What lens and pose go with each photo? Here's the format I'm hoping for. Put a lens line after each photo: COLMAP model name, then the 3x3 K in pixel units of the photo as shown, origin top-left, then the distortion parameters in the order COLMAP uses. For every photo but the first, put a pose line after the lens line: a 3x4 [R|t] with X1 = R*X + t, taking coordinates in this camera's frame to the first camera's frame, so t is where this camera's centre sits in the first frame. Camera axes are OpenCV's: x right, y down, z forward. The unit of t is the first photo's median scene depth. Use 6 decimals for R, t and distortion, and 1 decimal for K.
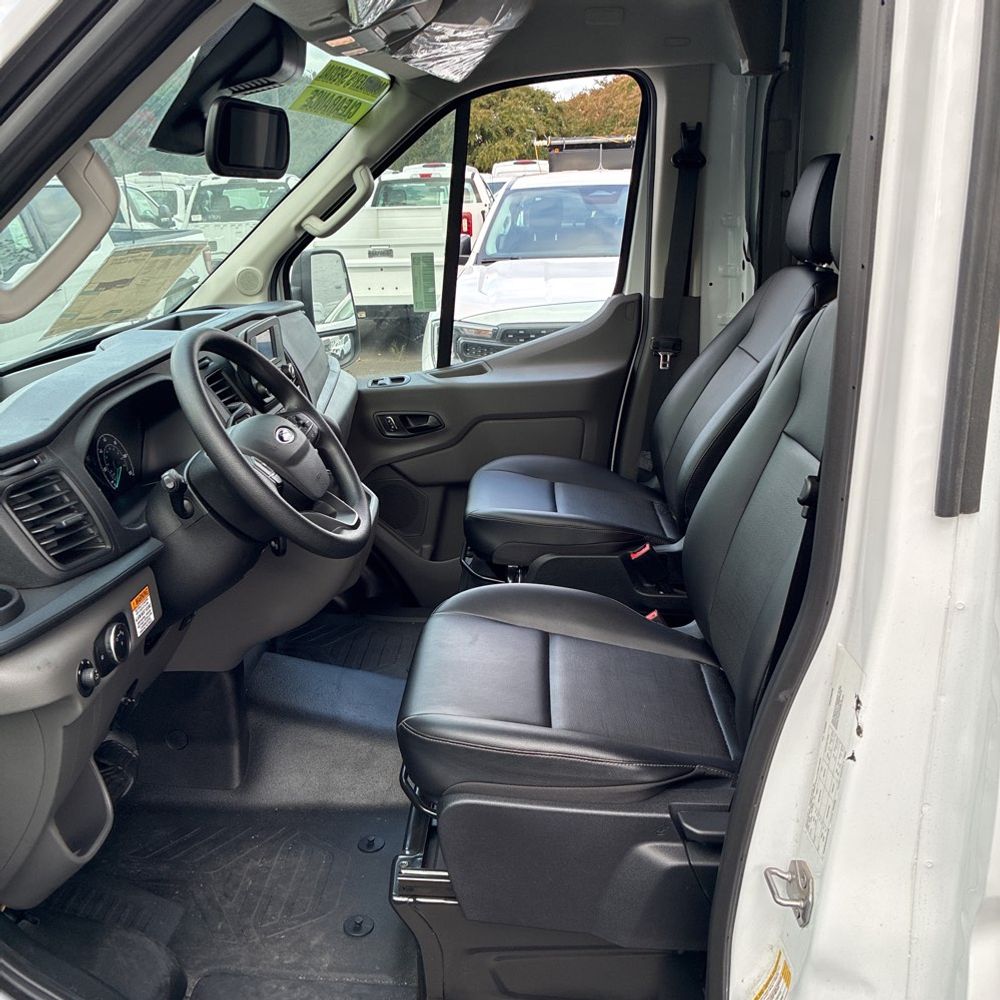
lens RADIAL K [[1007.9, 0, 492.8], [0, 1007.9, 499.1], [0, 0, 1]] dist [0.021527, 0.000000]
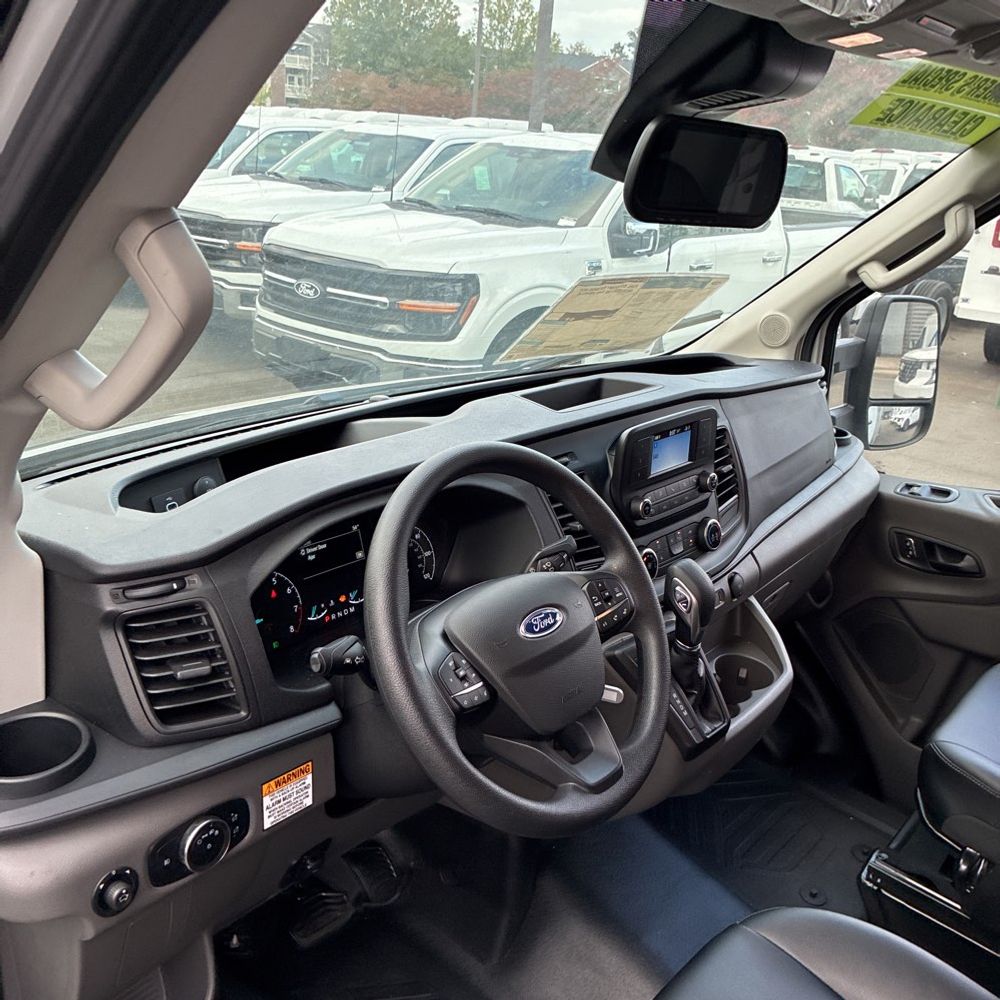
lens RADIAL K [[1007.9, 0, 506.4], [0, 1007.9, 497.0], [0, 0, 1]] dist [0.021527, 0.000000]
pose [[0.782526, 0.281429, -0.555384, 0.081142], [-0.268083, 0.957389, 0.107414, -0.130887], [0.561948, 0.064835, 0.824628, 0.257965]]
